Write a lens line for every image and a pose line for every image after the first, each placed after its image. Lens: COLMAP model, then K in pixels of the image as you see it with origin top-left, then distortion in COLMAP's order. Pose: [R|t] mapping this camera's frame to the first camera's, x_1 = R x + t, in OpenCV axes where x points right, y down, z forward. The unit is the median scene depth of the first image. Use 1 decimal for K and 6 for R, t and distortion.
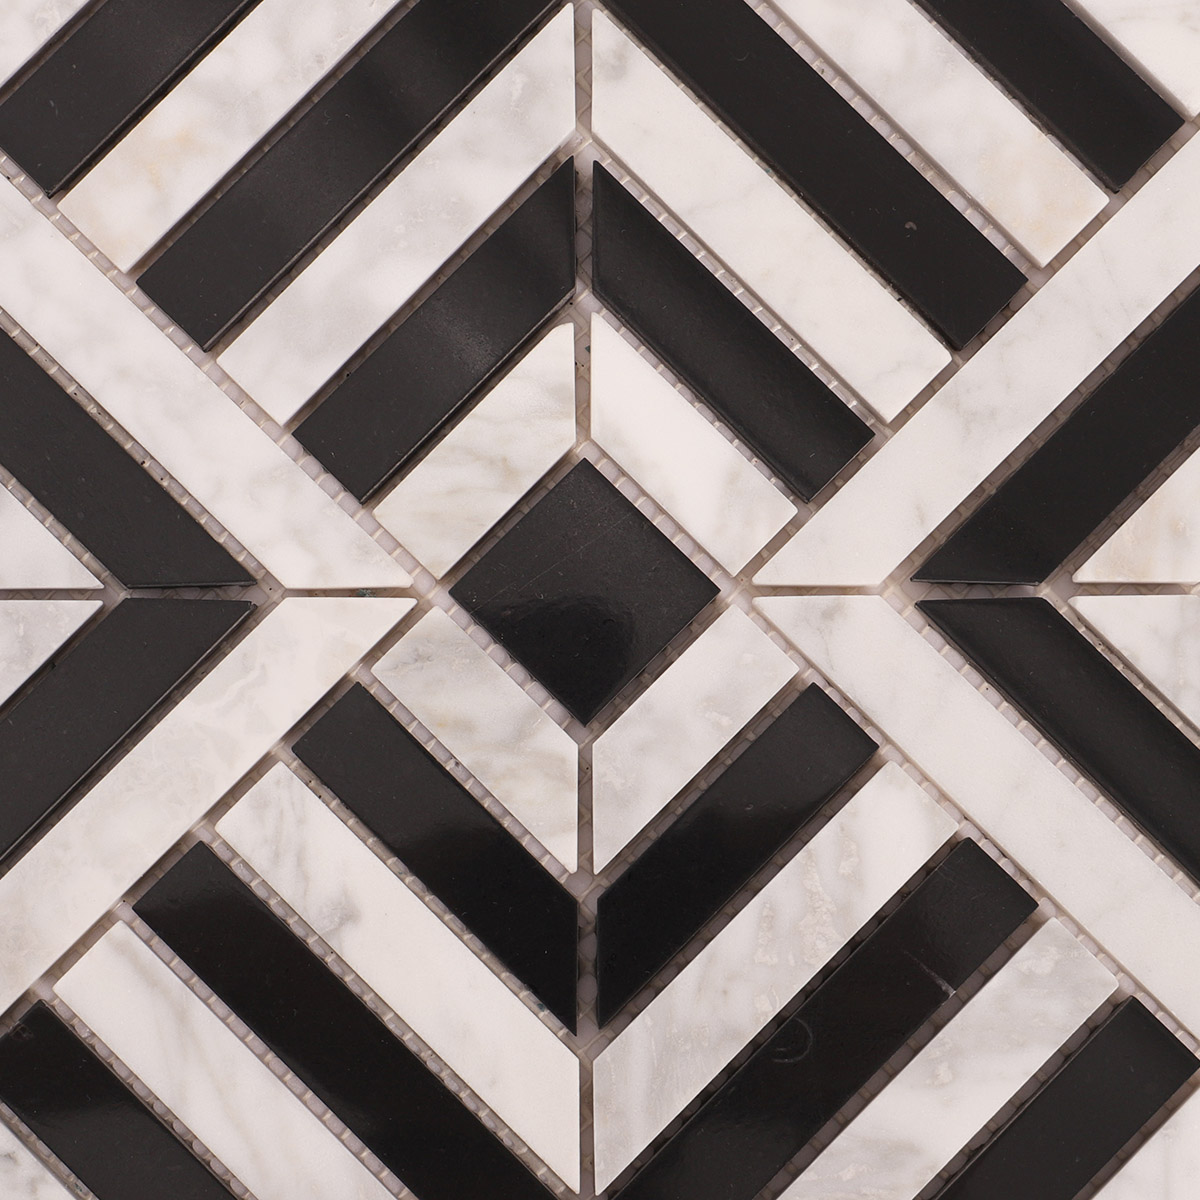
lens RADIAL K [[2719.1, 0, 600.0], [0, 2719.1, 600.0], [0, 0, 1]] dist [0.049555, -0.203014]
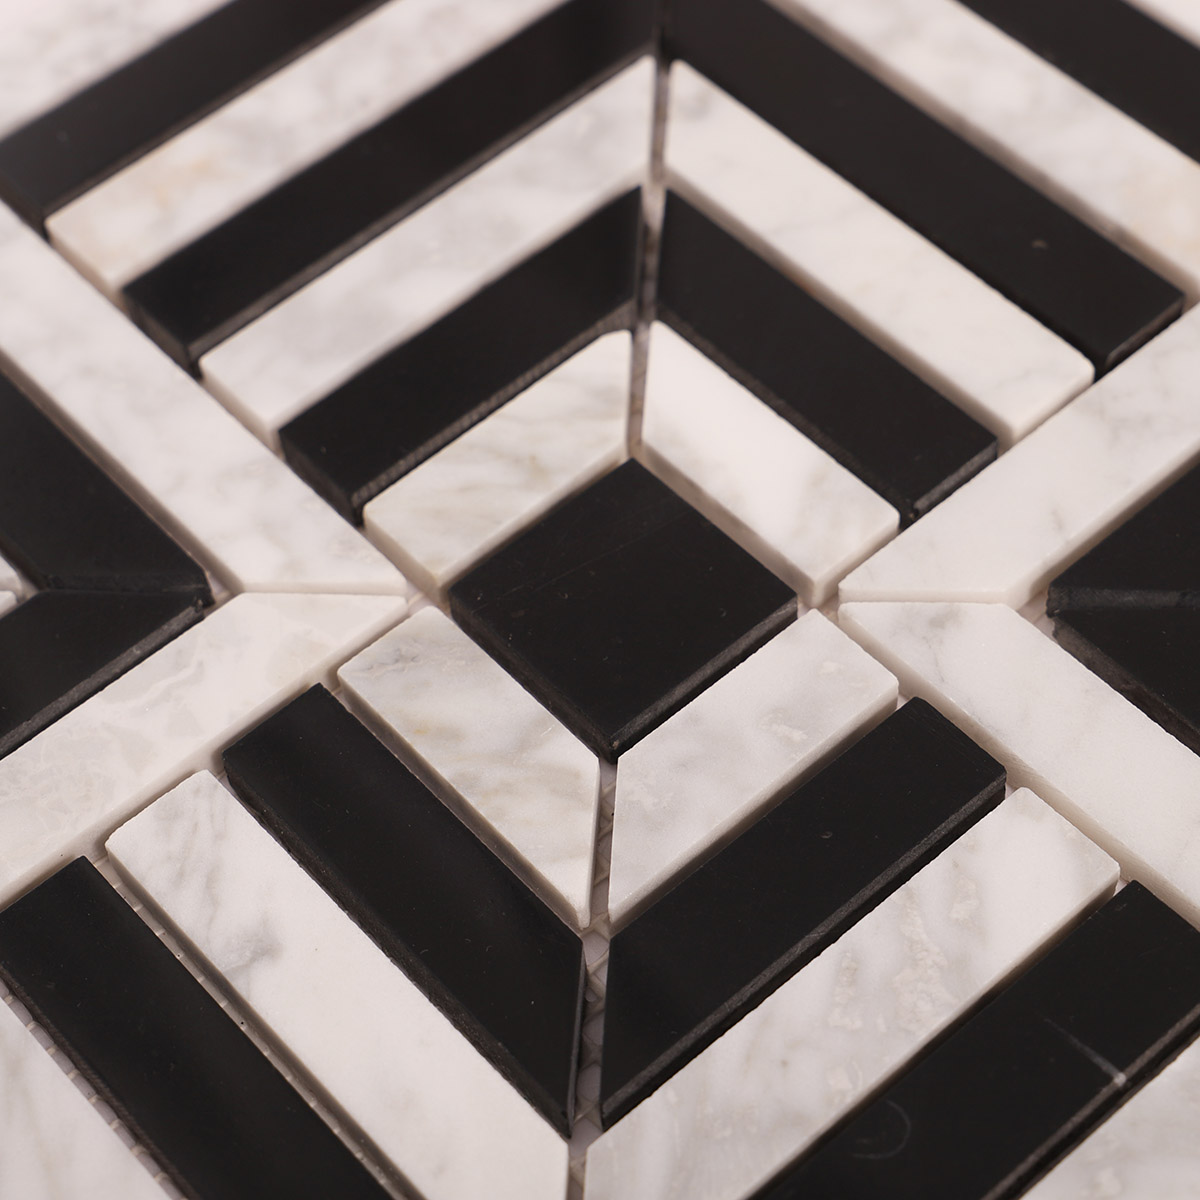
lens RADIAL K [[2719.1, 0, 600.0], [0, 2719.1, 600.0], [0, 0, 1]] dist [0.049555, -0.203014]
pose [[0.995168, 0.018386, -0.096452, 0.063205], [-0.066727, 0.847265, -0.526962, 0.408228], [0.072032, 0.530852, 0.844398, 0.345240]]
